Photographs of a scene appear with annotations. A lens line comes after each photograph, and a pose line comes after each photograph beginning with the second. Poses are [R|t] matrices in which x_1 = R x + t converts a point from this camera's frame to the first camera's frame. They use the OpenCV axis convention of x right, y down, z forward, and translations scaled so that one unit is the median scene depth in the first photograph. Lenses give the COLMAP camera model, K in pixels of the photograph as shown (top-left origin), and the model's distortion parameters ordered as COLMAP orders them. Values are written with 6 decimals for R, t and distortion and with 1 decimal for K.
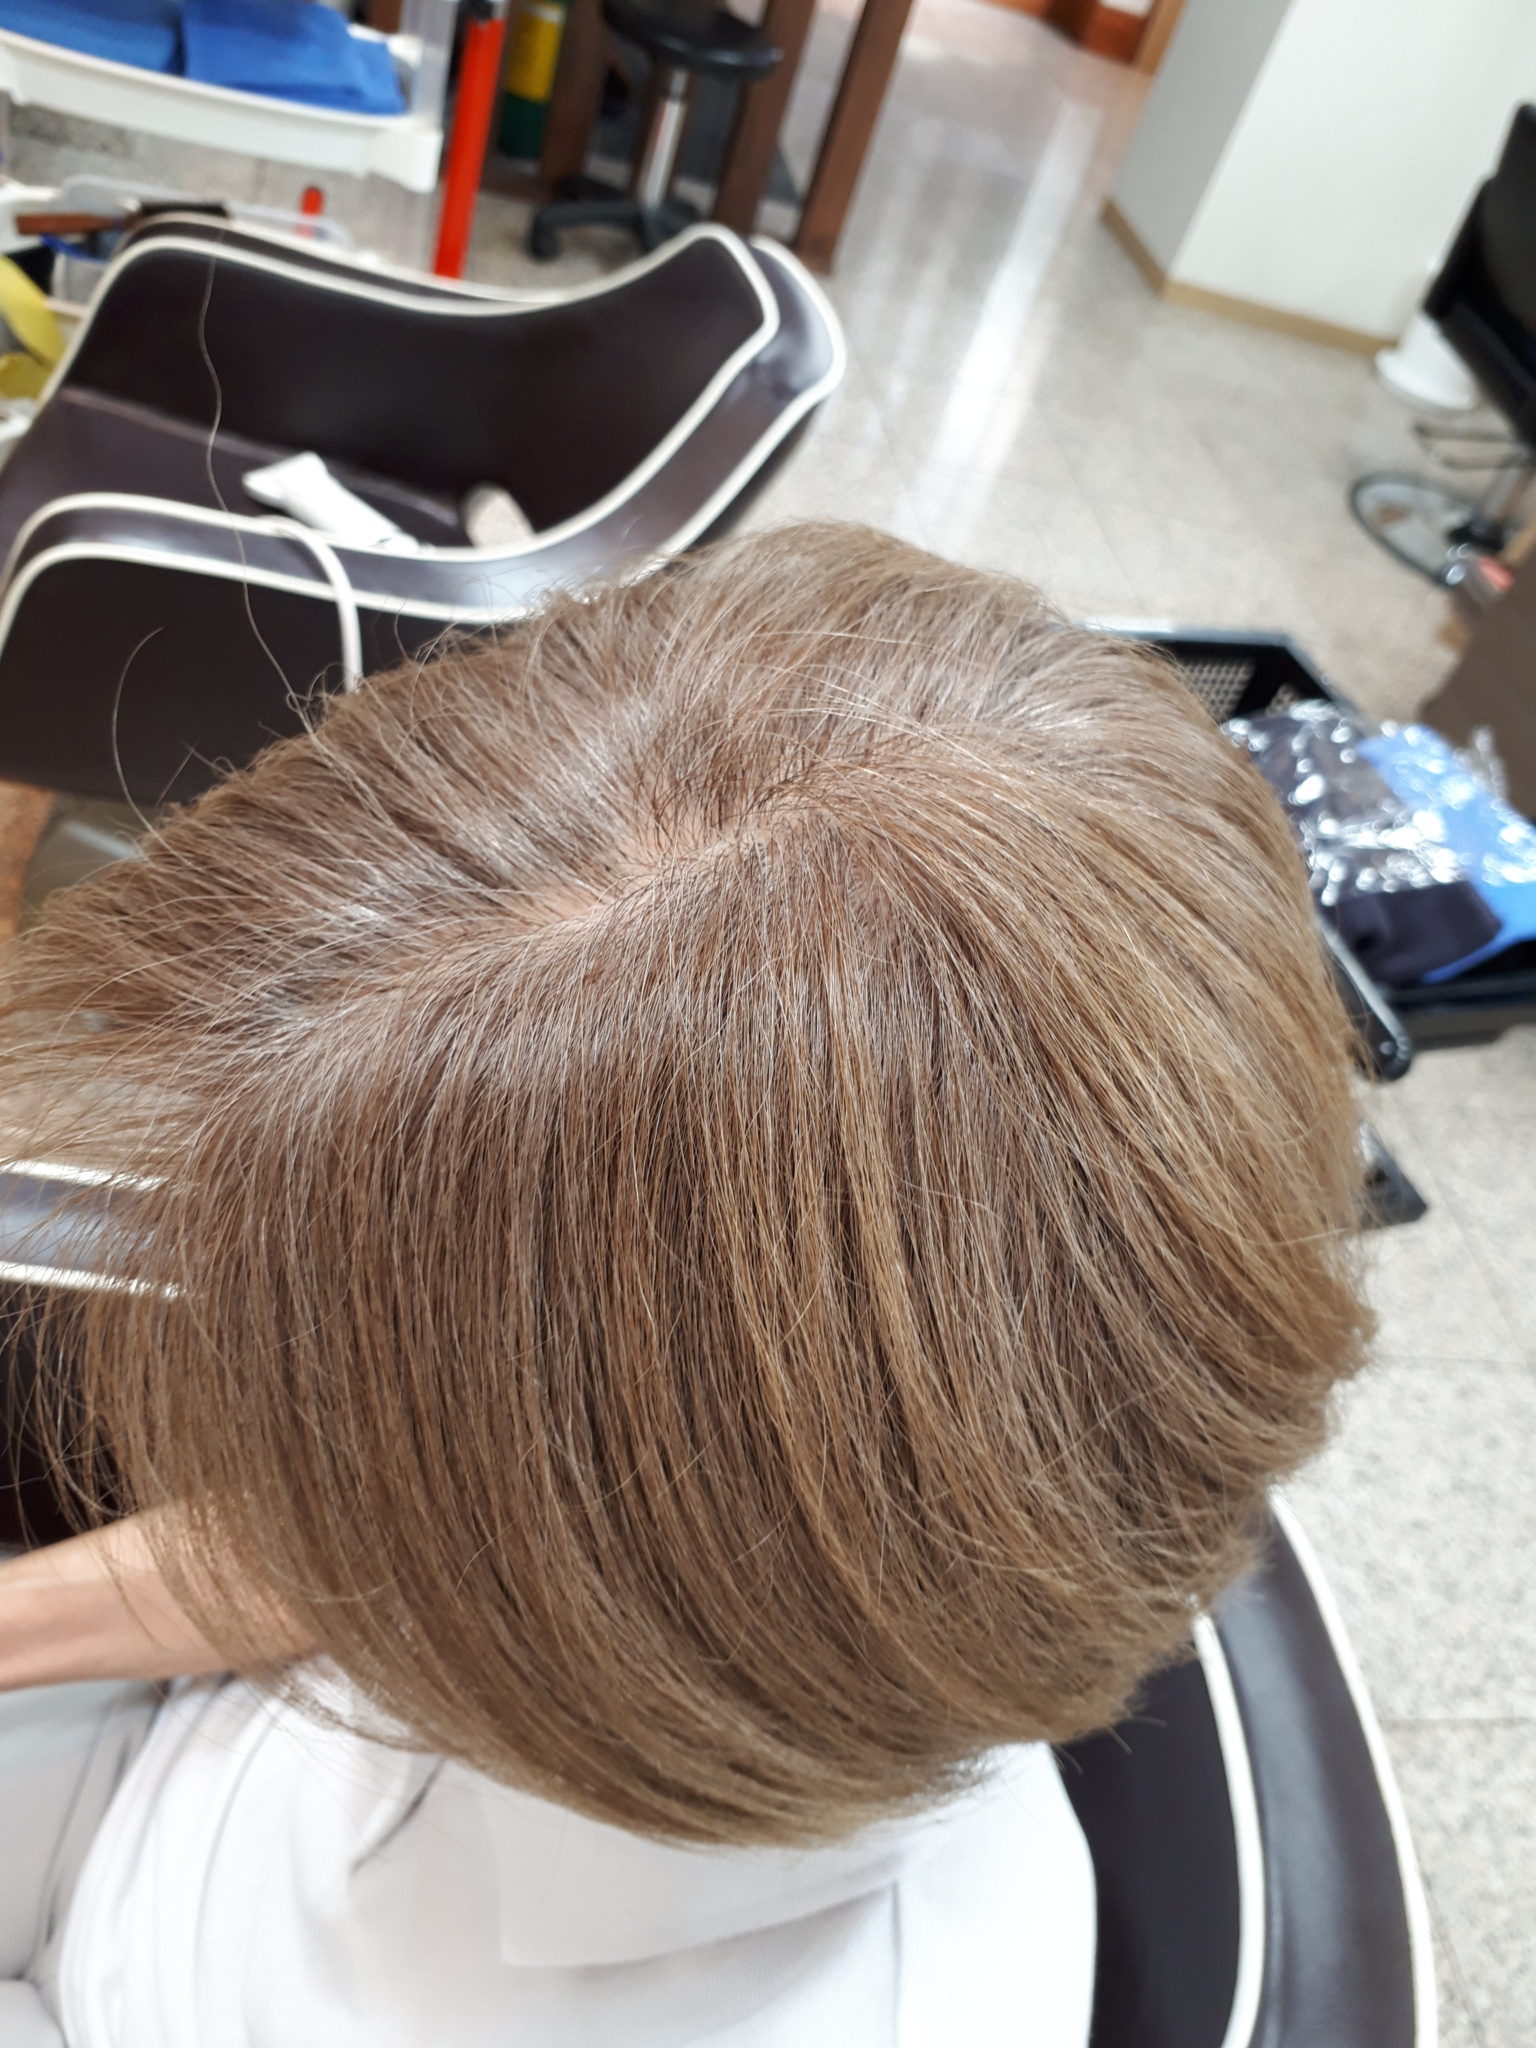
lens RADIAL K [[1620.7, 0, 768.0], [0, 1620.7, 1024.0], [0, 0, 1]] dist [0.032278, -0.006896]
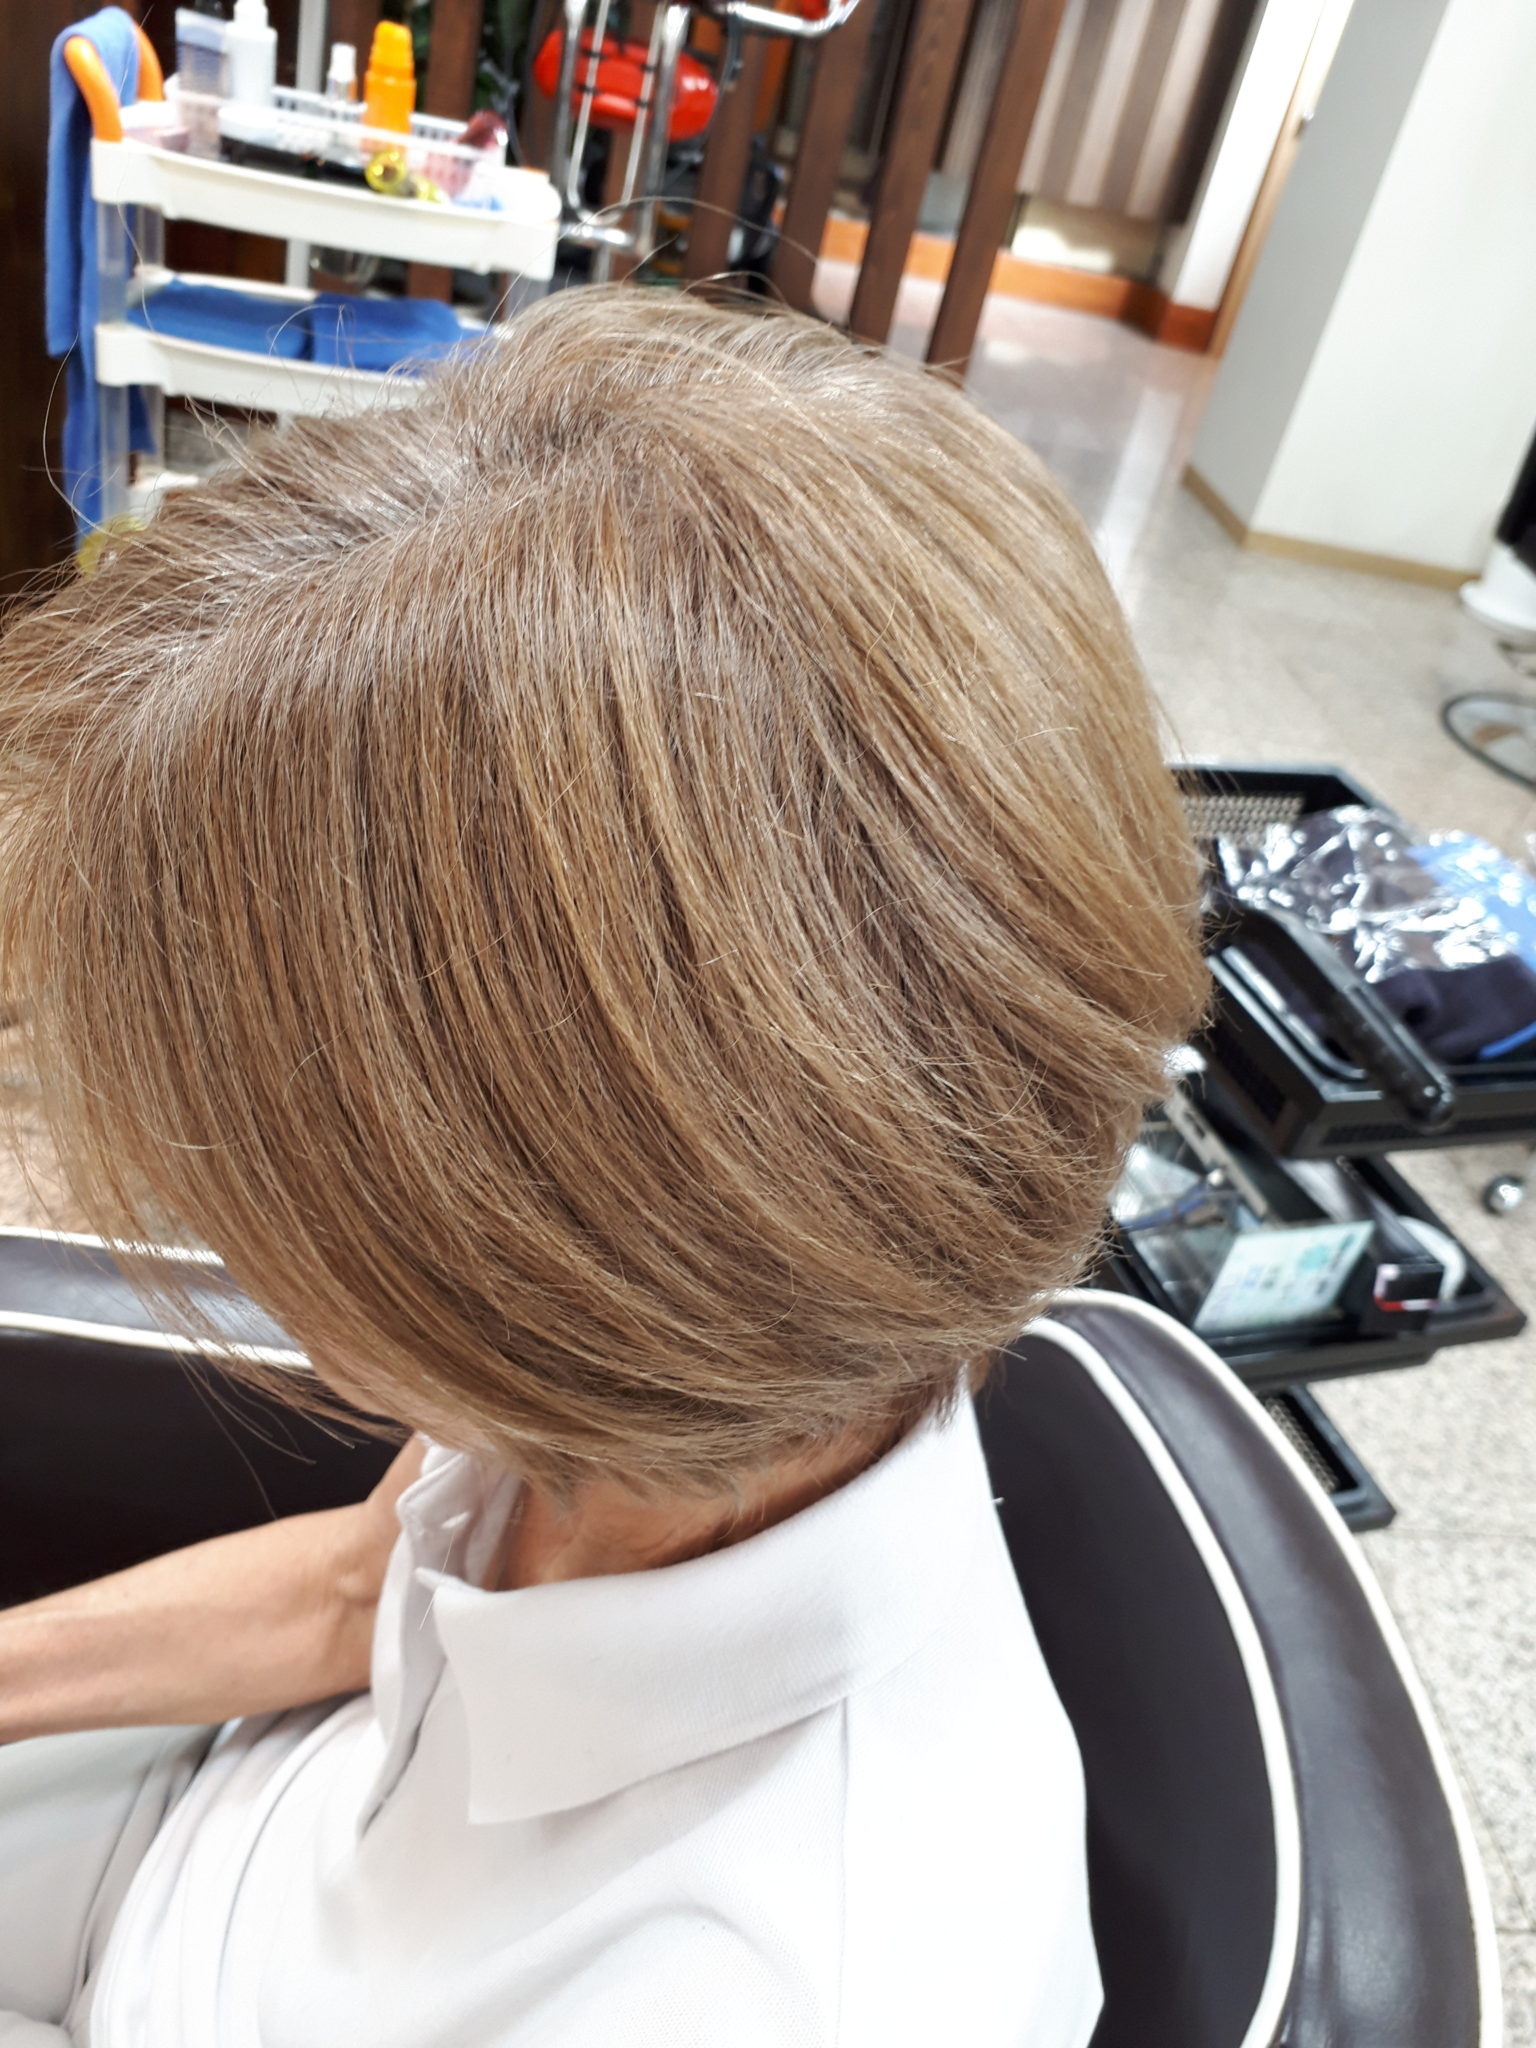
lens RADIAL K [[1607.5, 0, 793.8], [0, 1607.5, 1023.8], [0, 0, 1]] dist [0.070492, -0.069709]
pose [[0.997373, -0.039521, -0.060707, 0.216519], [0.029837, 0.987795, -0.152875, 0.474906], [0.066008, 0.150662, 0.986379, -0.076730]]
